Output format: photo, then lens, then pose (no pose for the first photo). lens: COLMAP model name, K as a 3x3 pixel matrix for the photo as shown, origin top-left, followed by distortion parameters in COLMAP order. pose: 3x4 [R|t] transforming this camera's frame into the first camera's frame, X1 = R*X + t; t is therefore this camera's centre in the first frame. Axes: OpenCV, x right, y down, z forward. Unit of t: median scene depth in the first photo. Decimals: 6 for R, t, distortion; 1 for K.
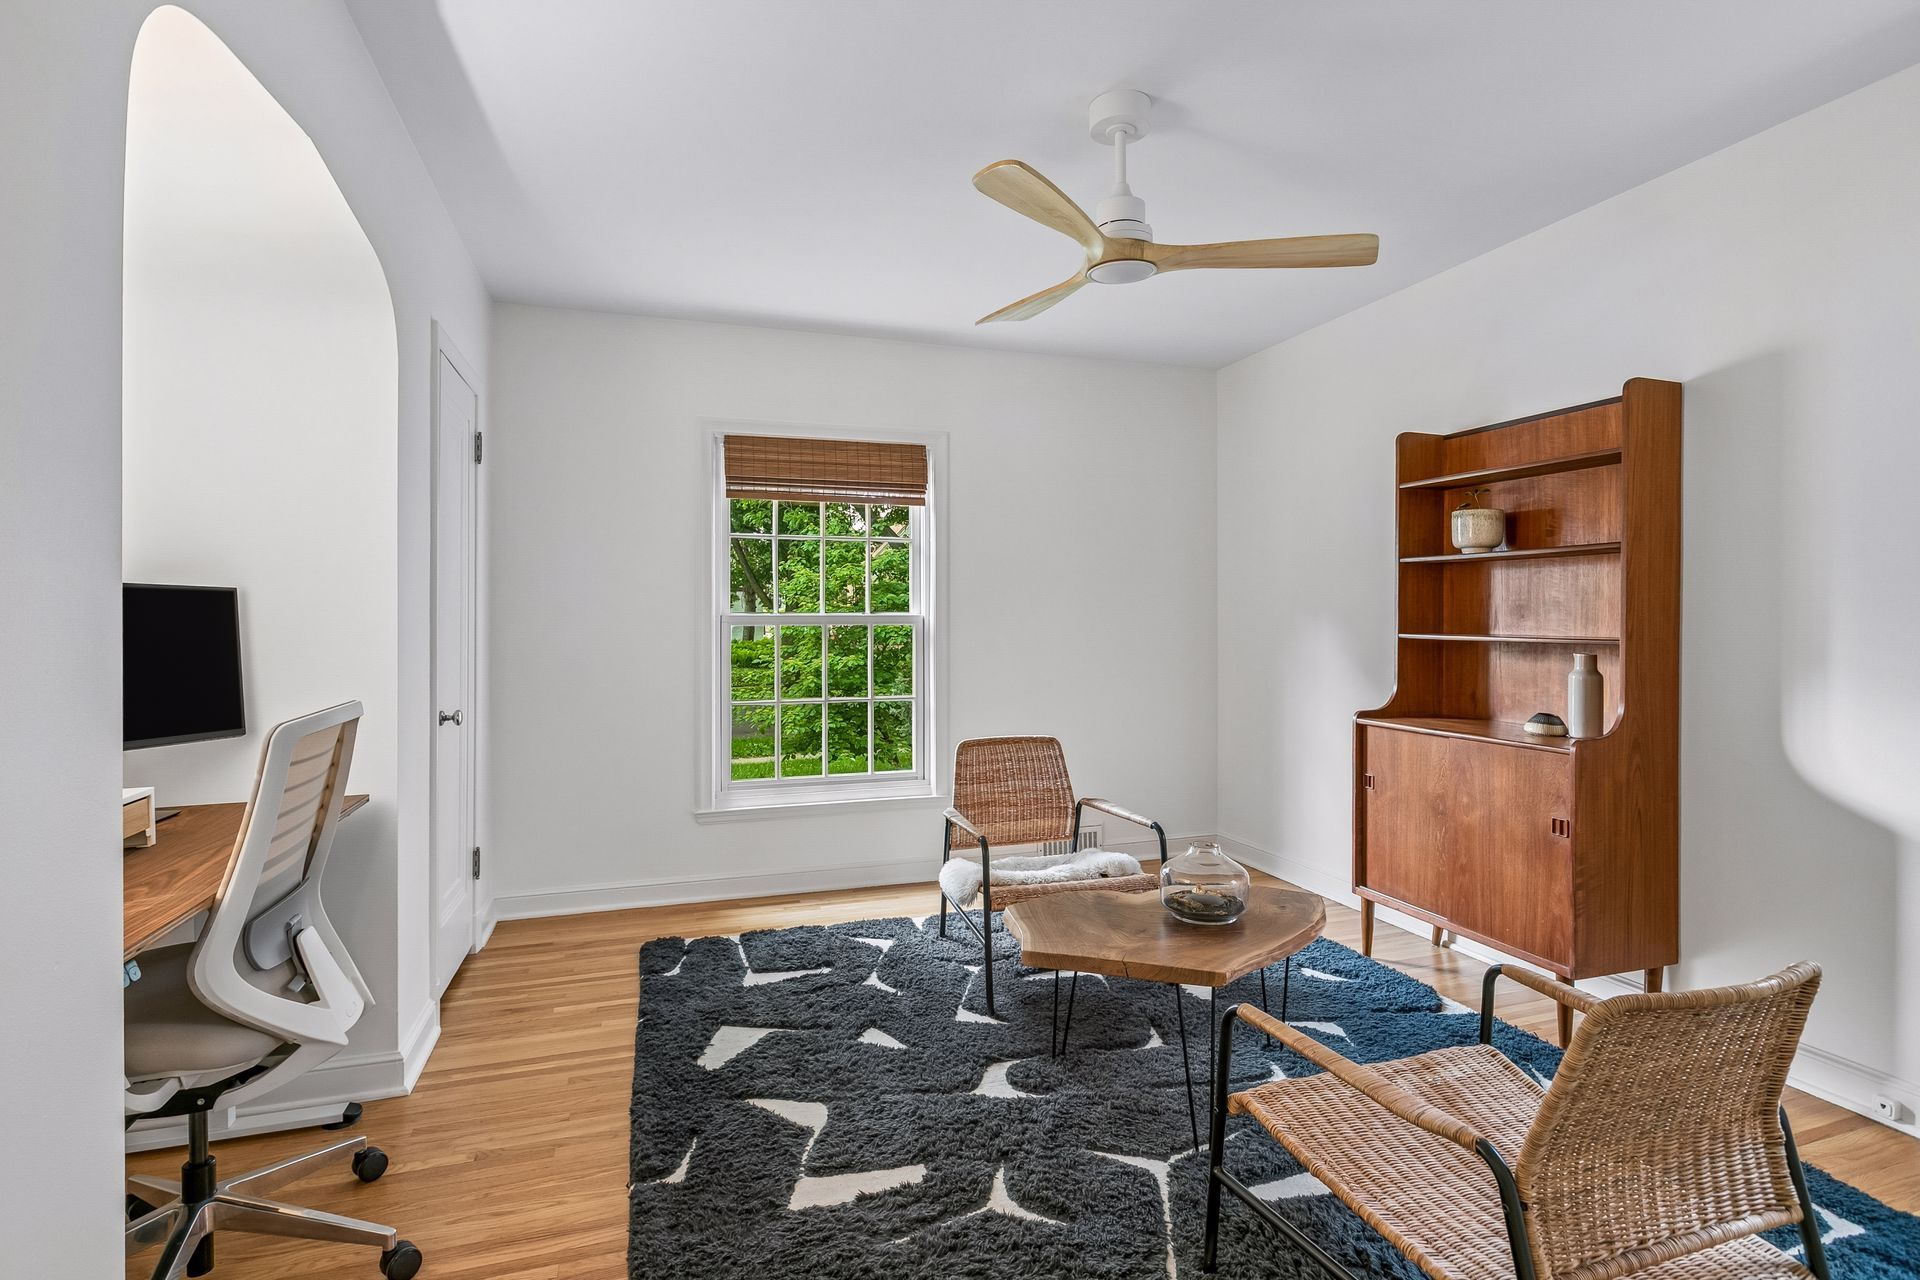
lens RADIAL K [[944.1, 0, 960.9], [0, 944.1, 635.3], [0, 0, 1]] dist [-0.003521, -0.001085]
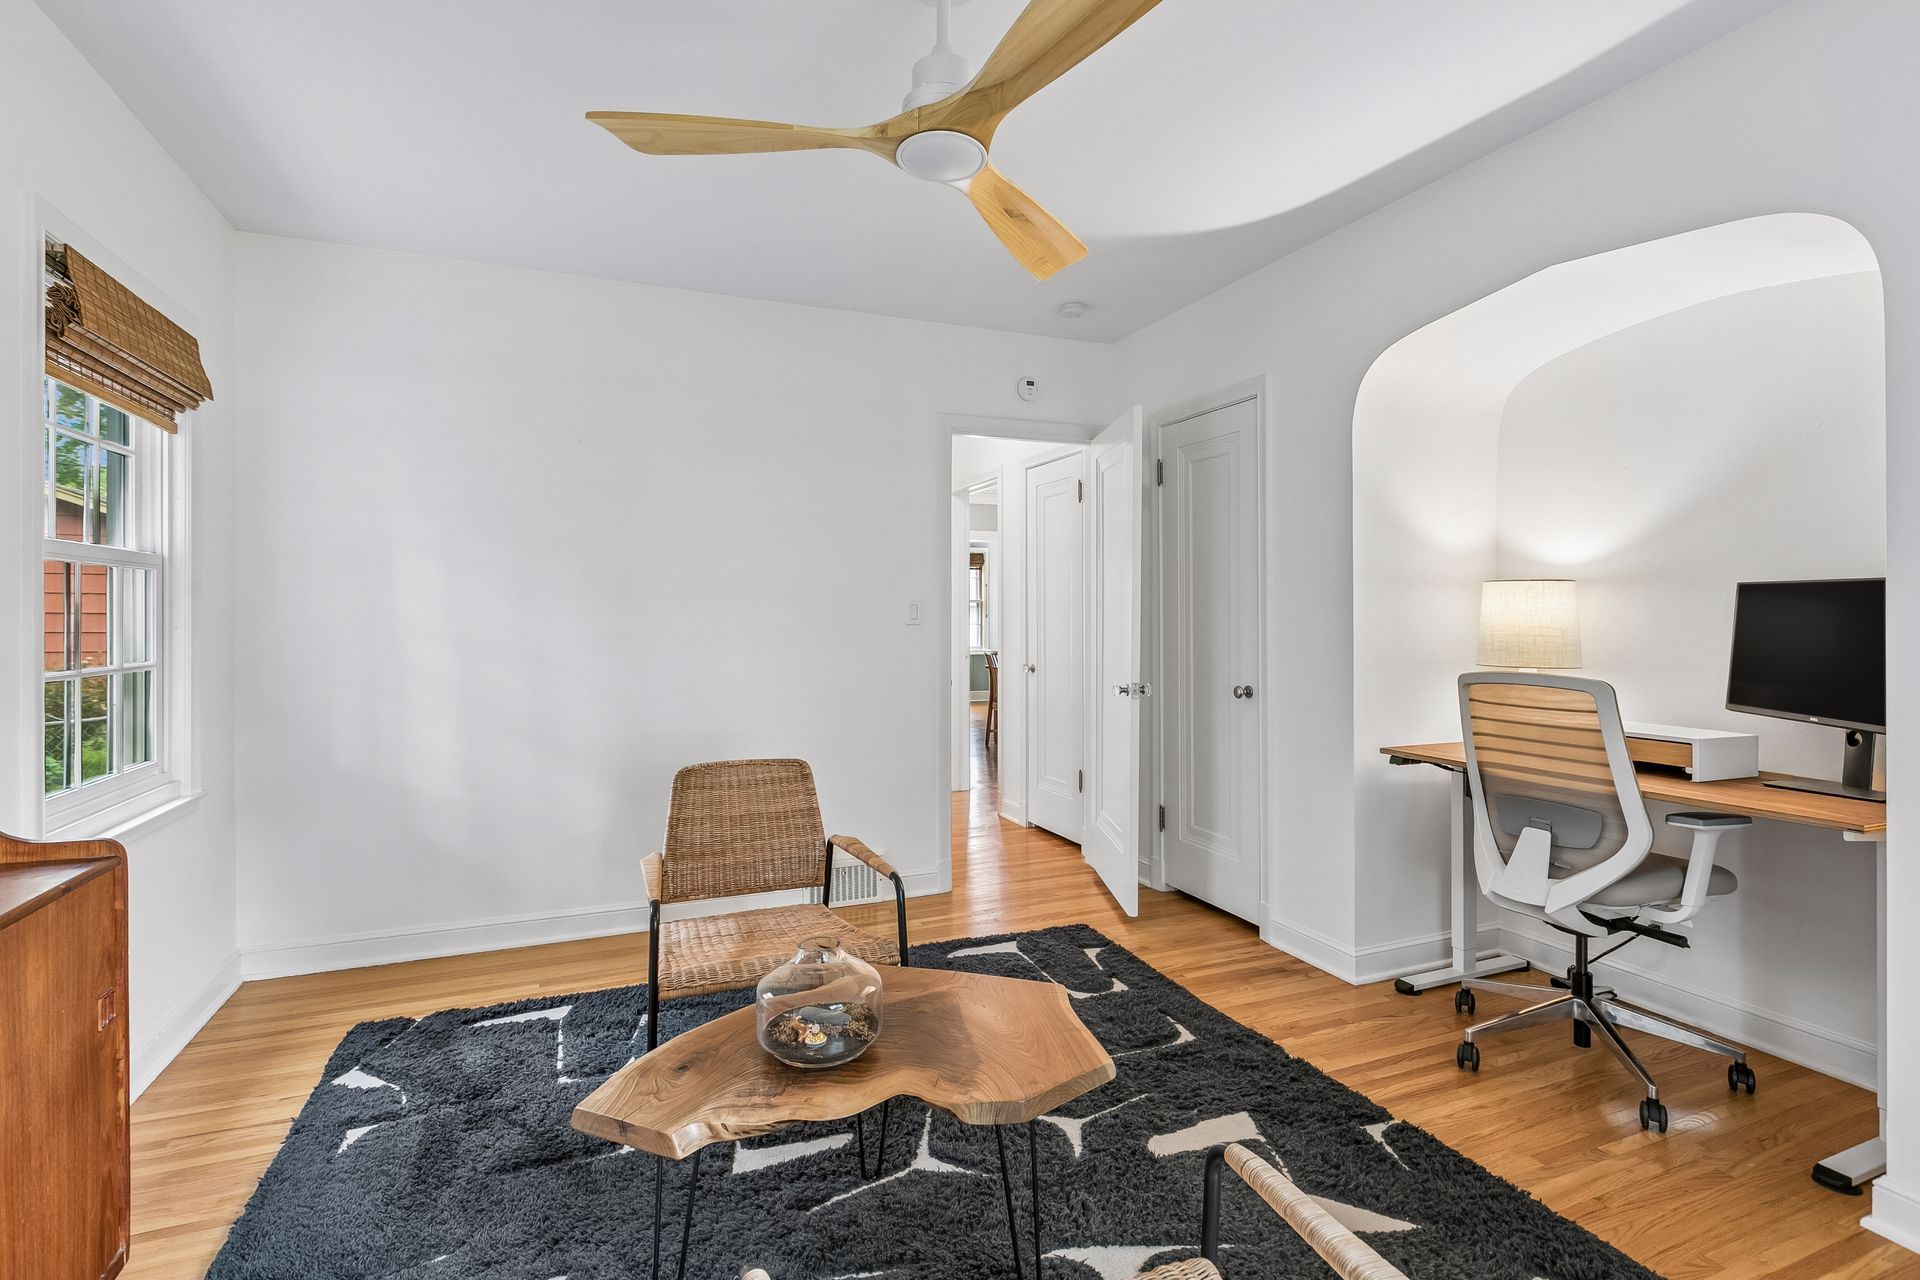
lens RADIAL K [[894.2, 0, 984.6], [0, 894.2, 613.0], [0, 0, 1]] dist [-0.003950, -0.001432]
pose [[-0.996743, 0.006347, -0.080399, 0.203270], [0.005363, 0.999908, 0.012451, -0.029431], [0.080470, 0.011979, -0.996685, 1.816751]]
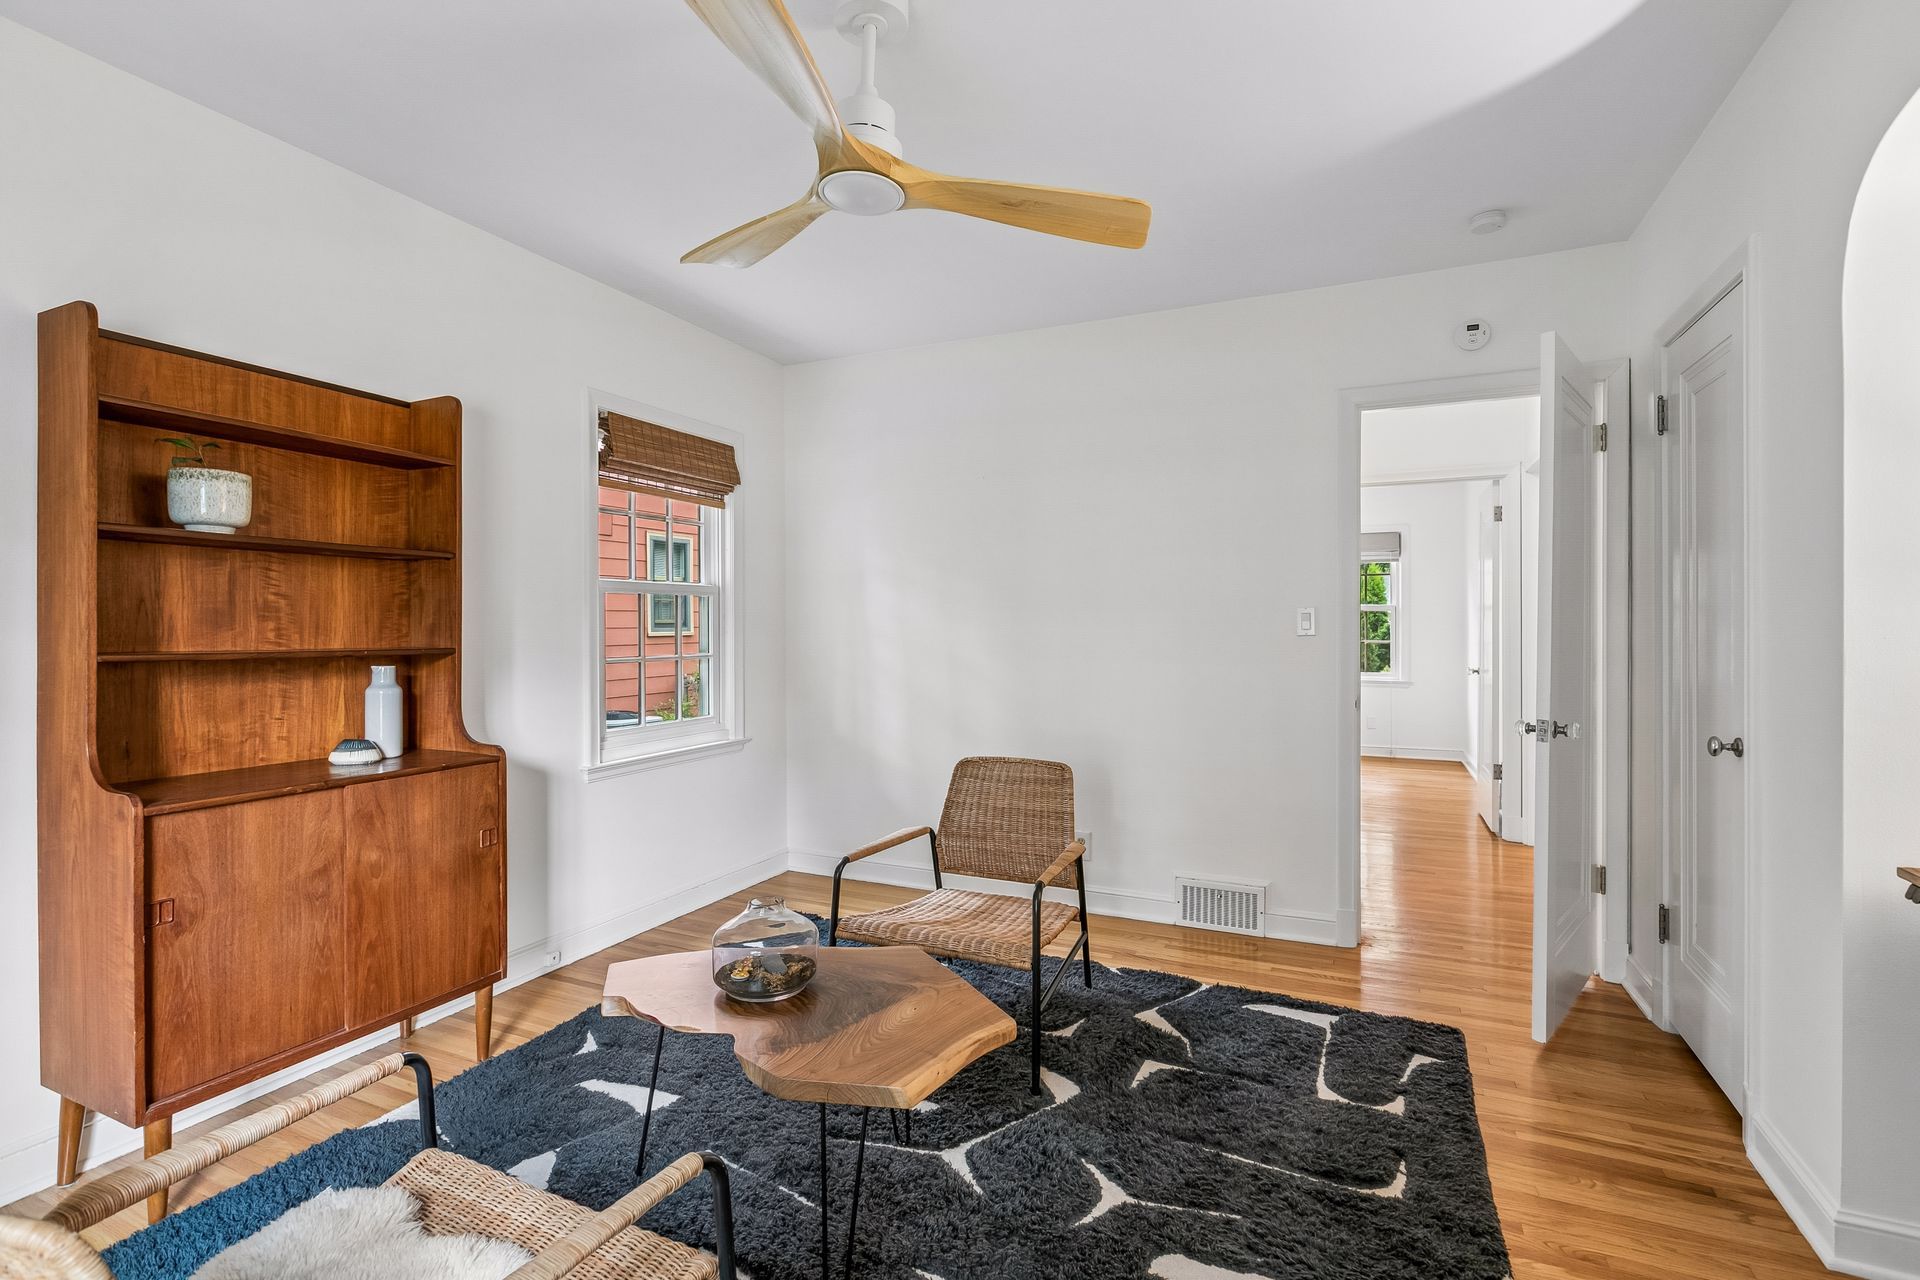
lens RADIAL K [[894.2, 0, 960.6], [0, 894.2, 629.2], [0, 0, 1]] dist [-0.003950, -0.001432]
pose [[-0.733231, 0.001269, 0.679979, -0.435715], [0.014198, 0.999809, 0.013444, -0.025384], [-0.679832, 0.019512, -0.733109, 1.592133]]
